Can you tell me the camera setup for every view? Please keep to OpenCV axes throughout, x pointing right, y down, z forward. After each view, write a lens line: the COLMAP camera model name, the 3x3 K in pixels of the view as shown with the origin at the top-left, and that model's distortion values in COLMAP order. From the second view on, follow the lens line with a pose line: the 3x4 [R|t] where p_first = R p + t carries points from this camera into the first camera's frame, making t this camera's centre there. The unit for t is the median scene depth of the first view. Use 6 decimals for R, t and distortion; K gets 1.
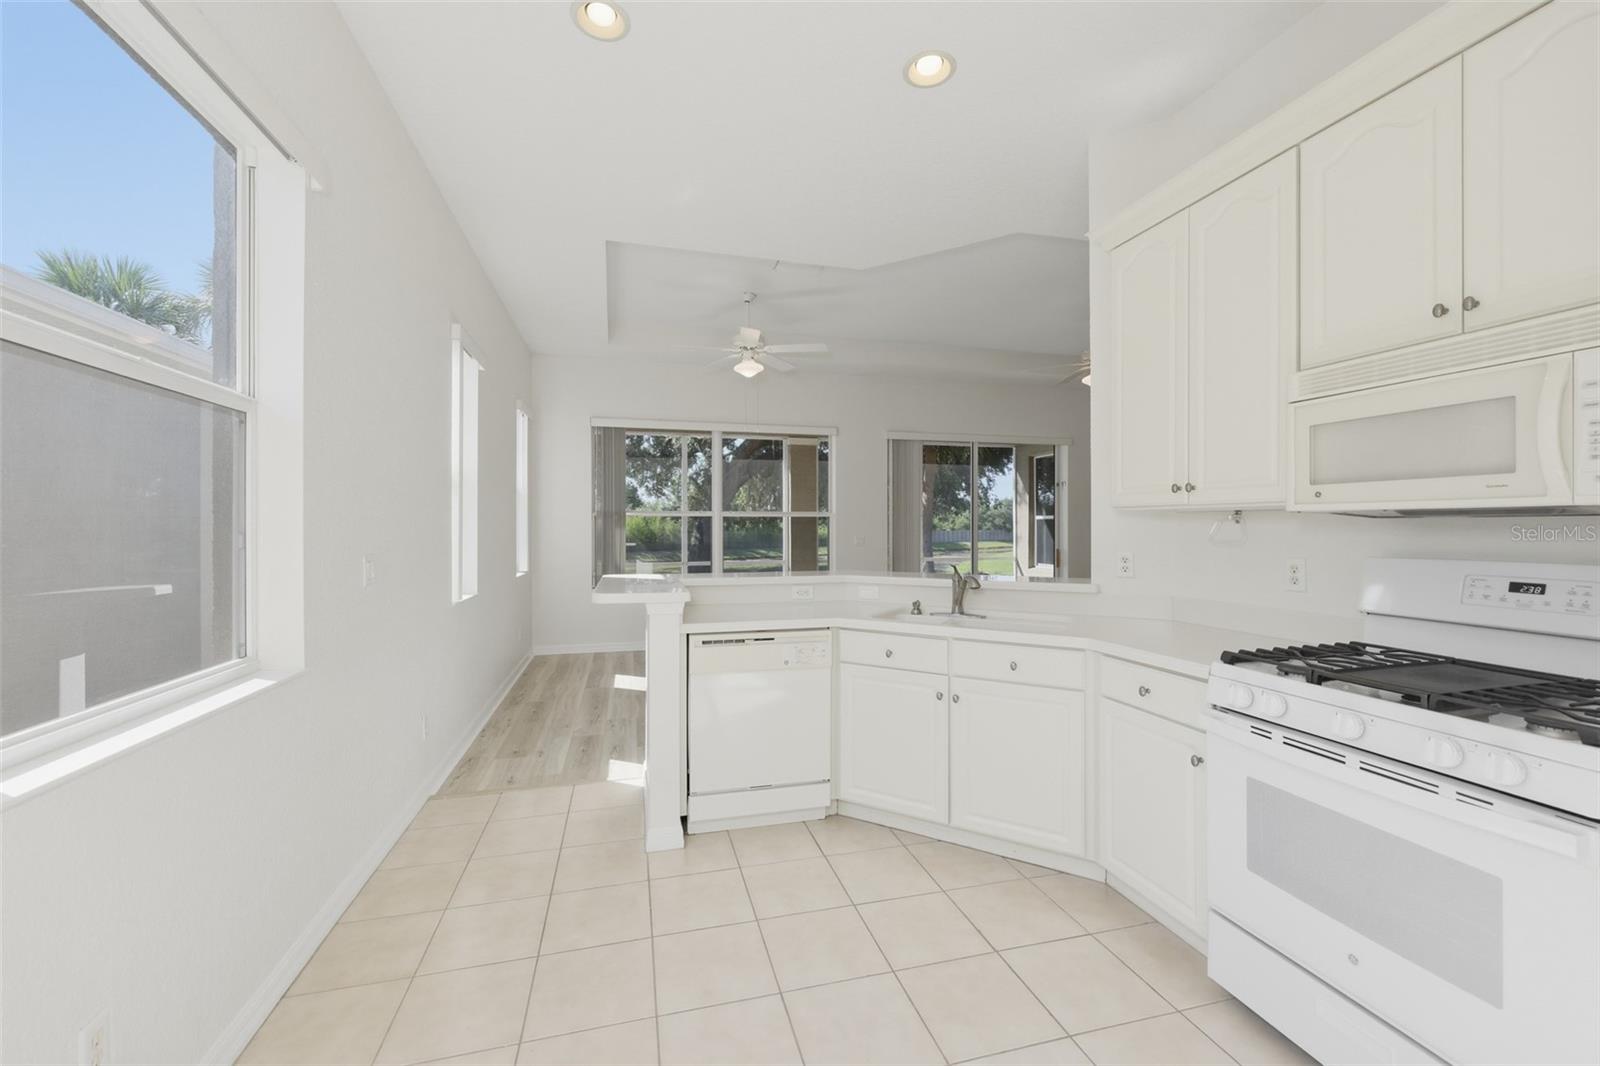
lens RADIAL K [[645.8, 0, 799.5], [0, 645.8, 526.6], [0, 0, 1]] dist [-0.000956, 0.000282]
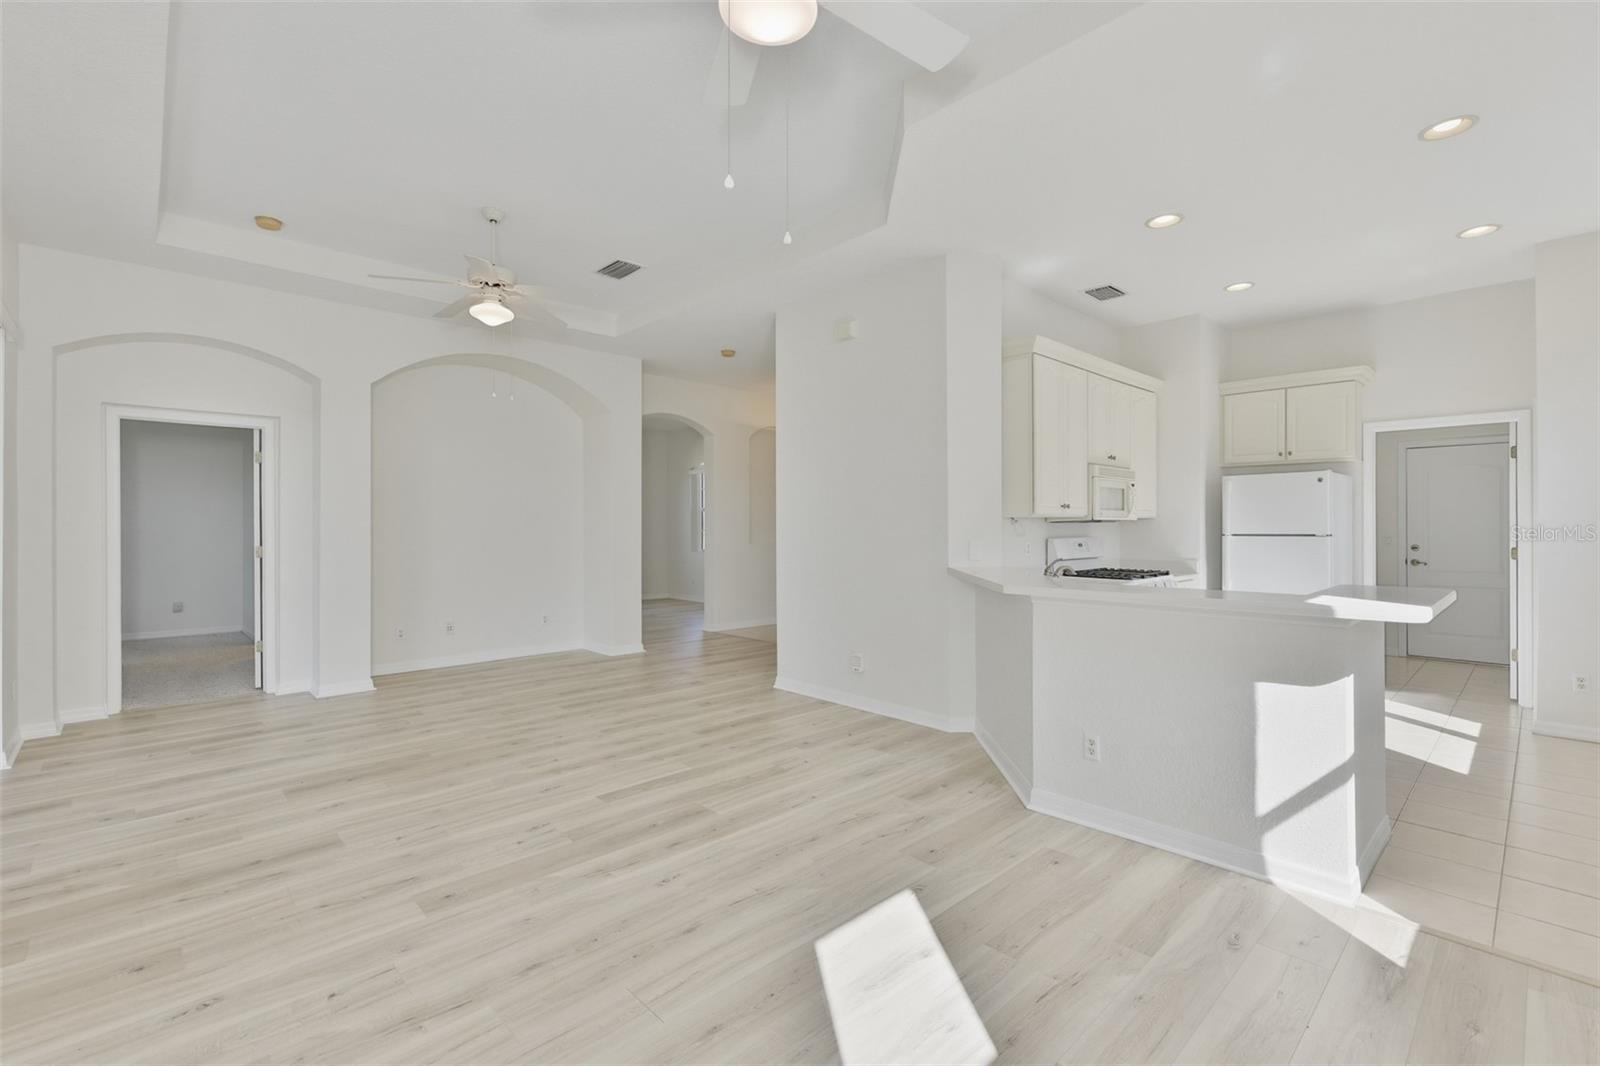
lens RADIAL K [[703.0, 0, 798.9], [0, 703.0, 525.3], [0, 0, 1]] dist [-0.000478, -0.000893]
pose [[-0.479819, 0.008724, 0.877324, -1.181322], [0.007240, 0.999956, -0.005984, 0.006335], [-0.877338, 0.003481, -0.479861, 3.649909]]
